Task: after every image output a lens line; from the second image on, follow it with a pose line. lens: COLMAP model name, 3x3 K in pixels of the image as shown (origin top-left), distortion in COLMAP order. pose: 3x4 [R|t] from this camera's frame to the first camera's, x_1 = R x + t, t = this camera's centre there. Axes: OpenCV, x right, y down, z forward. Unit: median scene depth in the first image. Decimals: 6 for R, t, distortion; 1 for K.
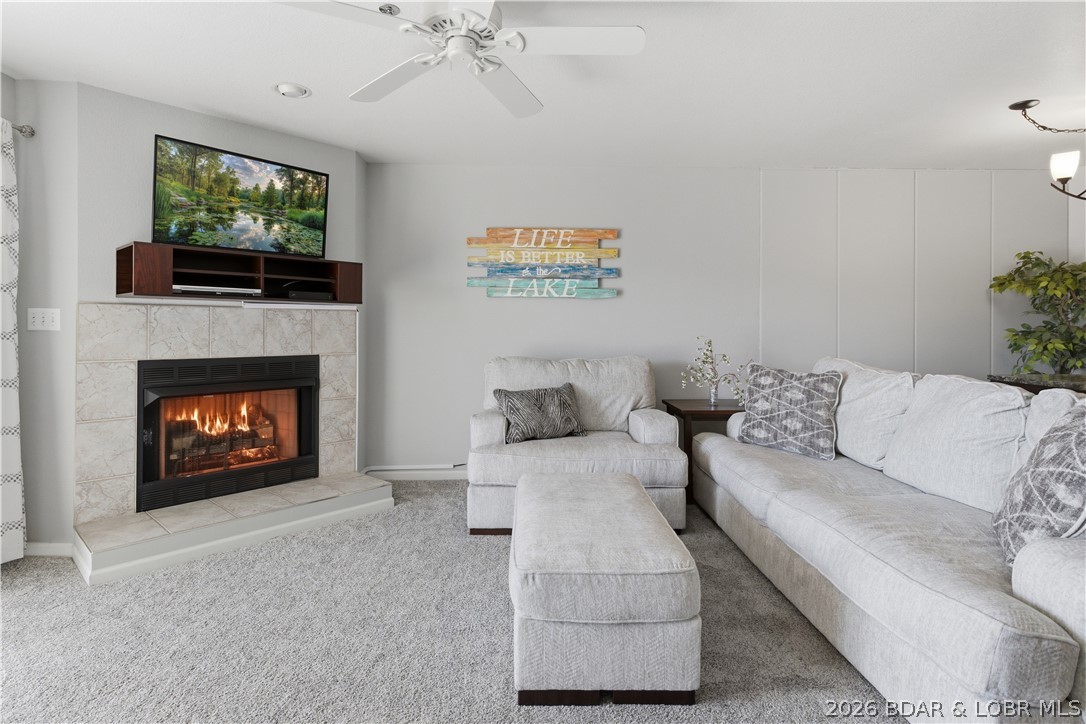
lens RADIAL K [[562.2, 0, 542.8], [0, 562.2, 331.1], [0, 0, 1]] dist [0.015099, -0.003580]
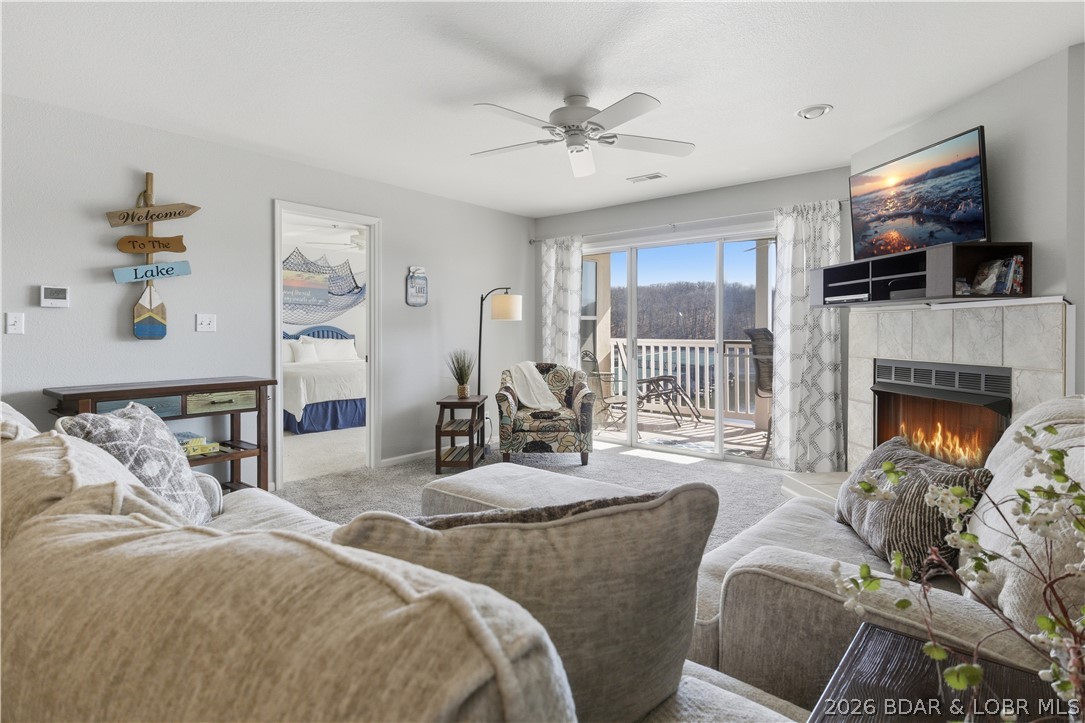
lens RADIAL K [[563.7, 0, 545.2], [0, 563.7, 339.8], [0, 0, 1]] dist [0.022429, -0.015604]
pose [[-0.665346, 0.007670, -0.746496, 0.556026], [-0.005118, 0.999877, 0.014835, -0.001929], [0.746518, 0.013691, -0.665225, 1.054487]]
